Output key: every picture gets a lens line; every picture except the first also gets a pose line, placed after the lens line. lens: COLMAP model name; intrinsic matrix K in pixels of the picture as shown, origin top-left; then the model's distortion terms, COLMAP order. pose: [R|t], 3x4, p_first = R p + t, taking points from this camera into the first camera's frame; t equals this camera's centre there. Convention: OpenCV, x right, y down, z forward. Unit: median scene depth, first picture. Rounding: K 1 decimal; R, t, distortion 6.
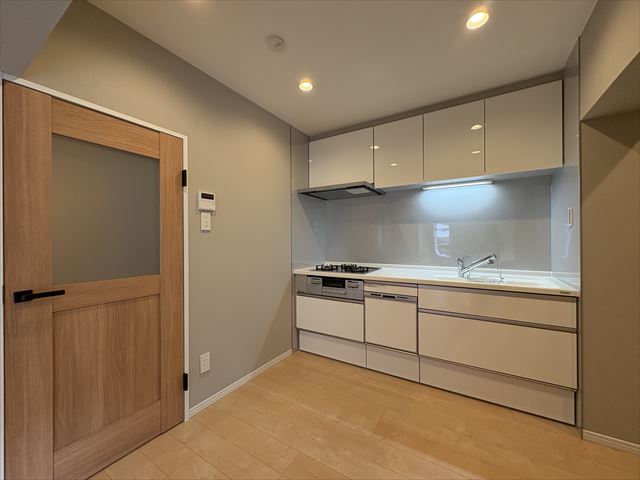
lens RADIAL K [[254.5, 0, 319.6], [0, 254.5, 238.3], [0, 0, 1]] dist [0.002014, 0.000324]
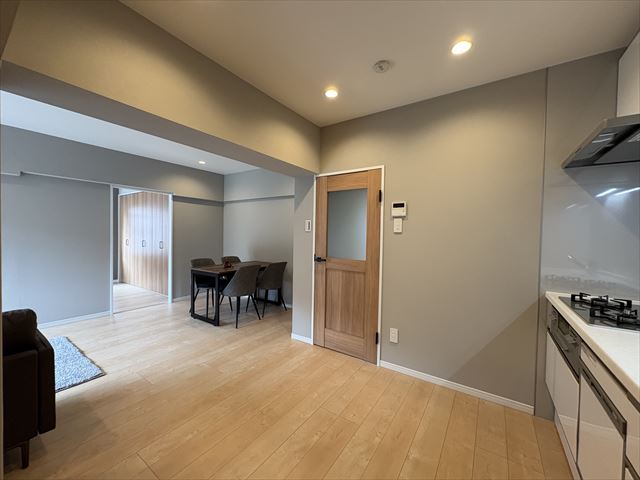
lens RADIAL K [[254.5, 0, 319.6], [0, 254.5, 238.3], [0, 0, 1]] dist [0.002014, 0.000324]
pose [[-0.039750, 0.021635, -0.998975, 0.741451], [-0.014082, 0.999654, 0.022210, -0.021879], [0.999110, 0.014951, -0.039432, 0.591411]]
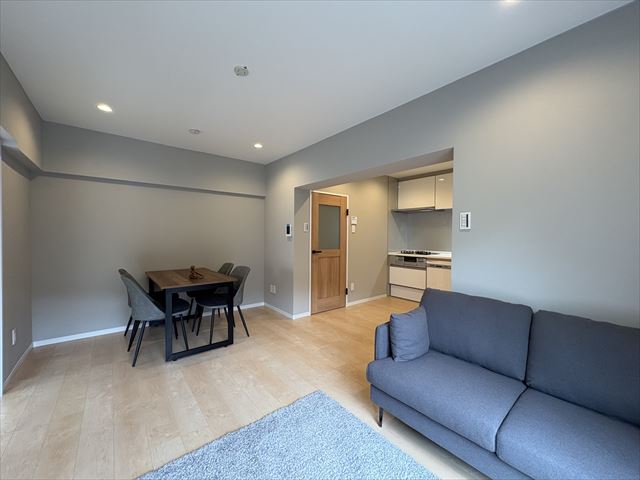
lens RADIAL K [[254.5, 0, 319.6], [0, 254.5, 238.3], [0, 0, 1]] dist [0.002014, 0.000324]
pose [[0.946550, 0.018501, -0.322025, 0.026430], [-0.013899, 0.999766, 0.016584, -0.010697], [0.322257, -0.011222, 0.946586, -1.241670]]
